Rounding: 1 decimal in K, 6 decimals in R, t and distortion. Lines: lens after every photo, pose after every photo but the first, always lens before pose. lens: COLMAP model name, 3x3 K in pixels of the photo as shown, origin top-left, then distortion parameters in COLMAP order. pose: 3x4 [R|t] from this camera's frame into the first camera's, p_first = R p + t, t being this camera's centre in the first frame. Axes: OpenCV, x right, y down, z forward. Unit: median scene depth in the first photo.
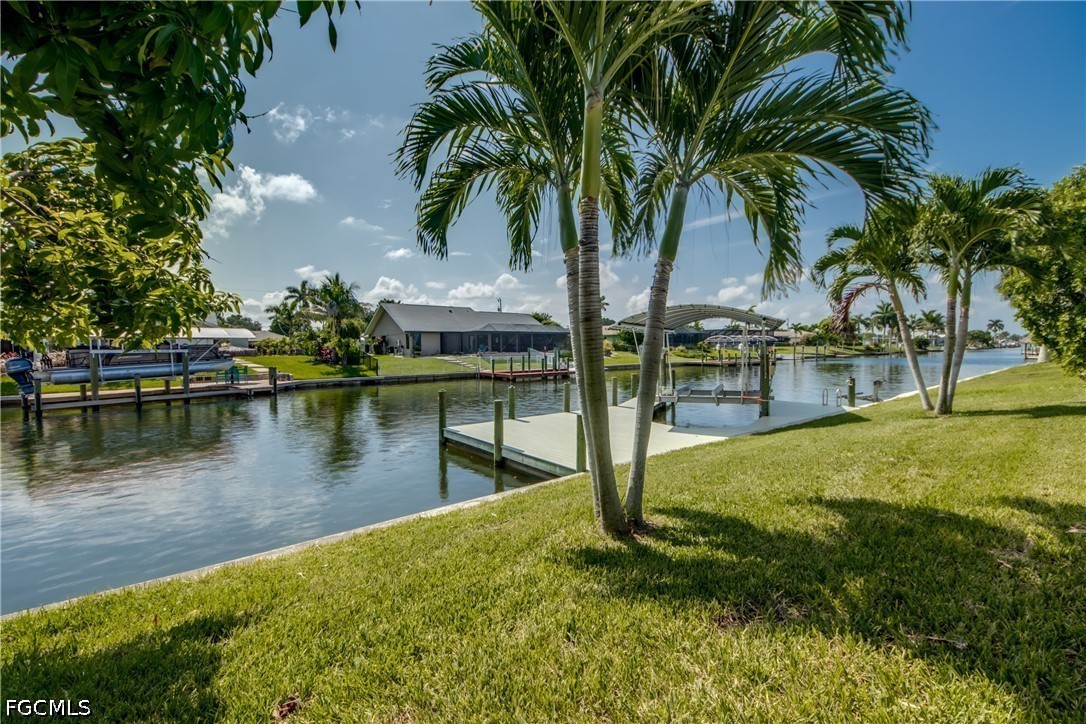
lens RADIAL K [[469.7, 0, 543.0], [0, 469.7, 362.0], [0, 0, 1]] dist [0.030752, 0.000037]
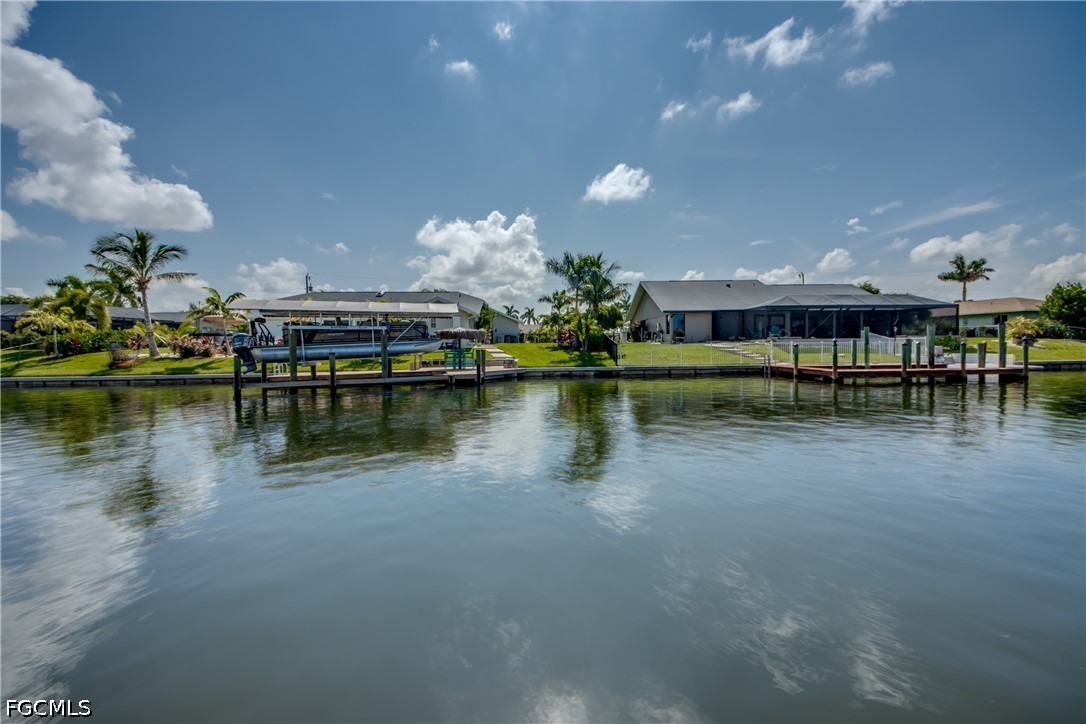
lens RADIAL K [[430.0, 0, 543.0], [0, 430.0, 362.0], [0, 0, 1]] dist [0.014892, -0.012397]
pose [[0.816124, 0.024030, -0.577377, -0.041749], [-0.016901, 0.999700, 0.017716, 0.009768], [0.577630, -0.004700, 0.816285, 0.290075]]
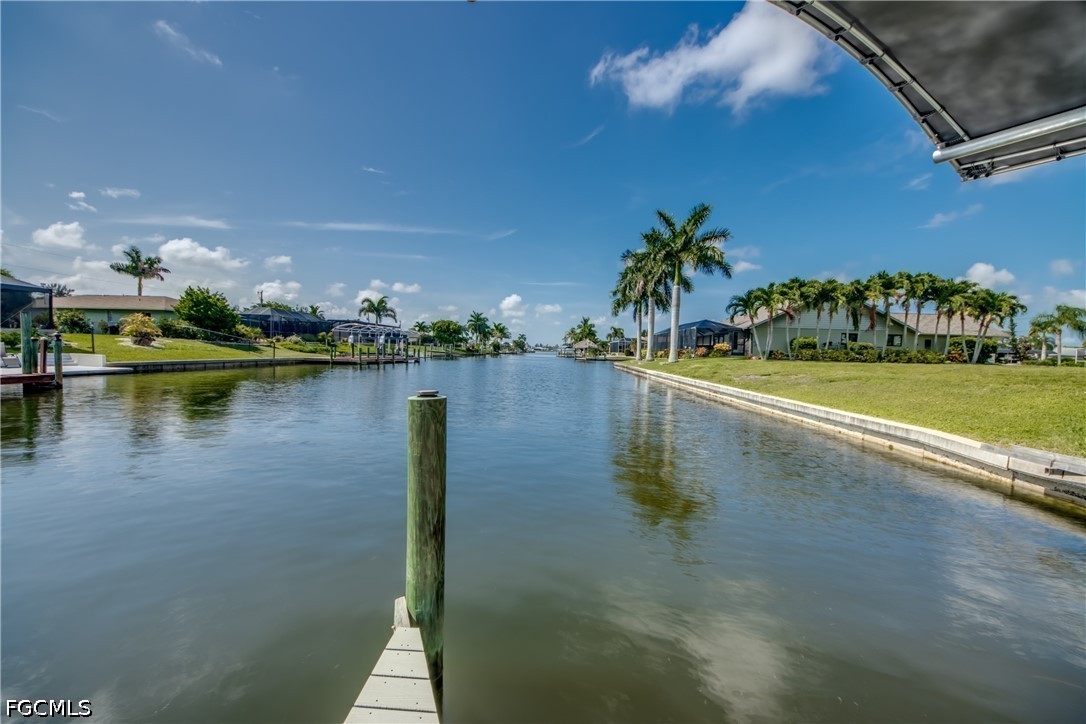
lens RADIAL K [[414.1, 0, 543.0], [0, 414.1, 362.0], [0, 0, 1]] dist [0.001924, -0.011289]
pose [[0.670262, 0.007286, 0.742089, 0.115767], [-0.009801, 0.999952, -0.000966, 0.003269], [-0.742060, -0.006626, 0.670300, 0.430533]]
